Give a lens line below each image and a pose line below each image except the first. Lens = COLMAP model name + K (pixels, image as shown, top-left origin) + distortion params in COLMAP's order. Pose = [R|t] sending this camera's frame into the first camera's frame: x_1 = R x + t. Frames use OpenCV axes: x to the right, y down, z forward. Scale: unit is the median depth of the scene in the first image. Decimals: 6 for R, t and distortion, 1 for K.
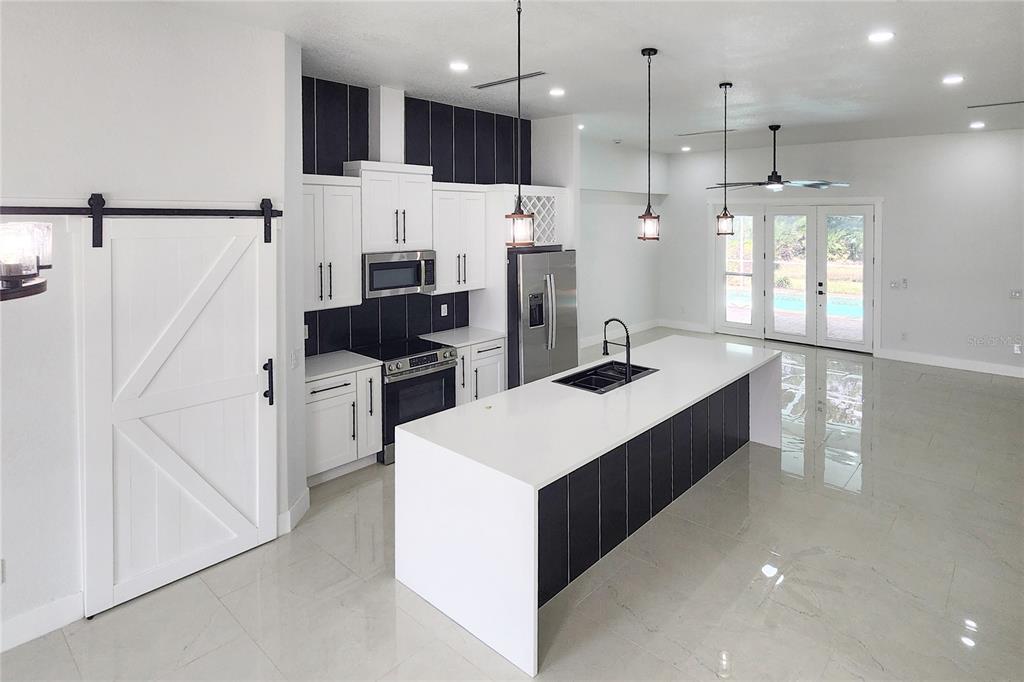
lens RADIAL K [[557.8, 0, 577.8], [0, 557.8, 230.5], [0, 0, 1]] dist [0.003052, 0.000130]
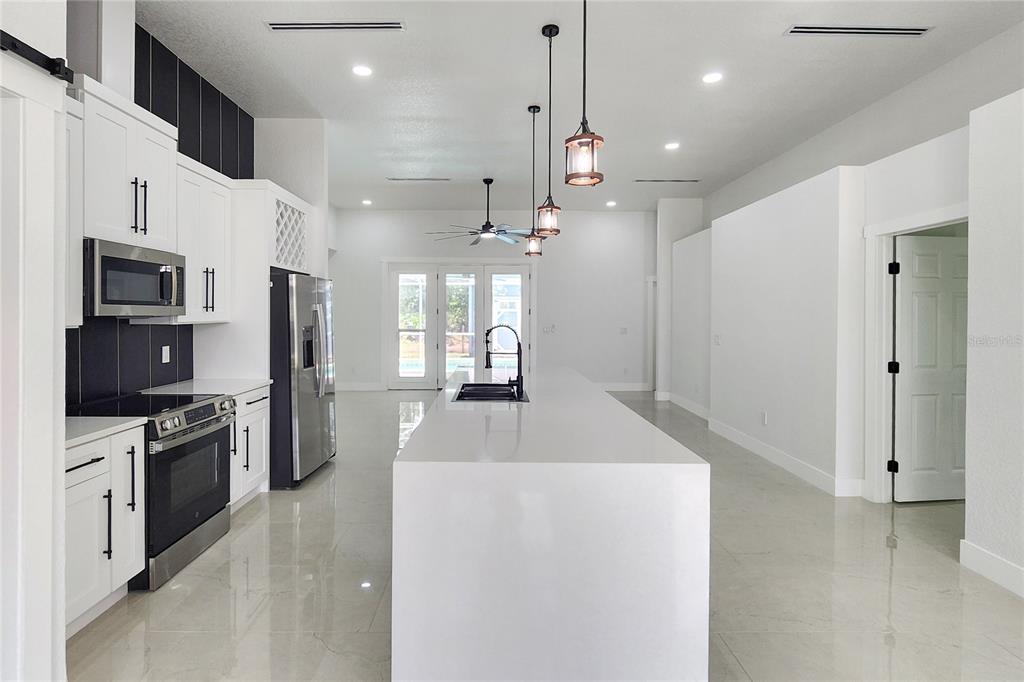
lens RADIAL K [[513.9, 0, 495.0], [0, 513.9, 315.3], [0, 0, 1]] dist [0.000030, 0.000130]
pose [[0.775166, -0.000129, 0.631757, -0.374369], [0.012207, 0.999816, -0.014773, 0.127157], [-0.631639, 0.019164, 0.775025, 0.311610]]
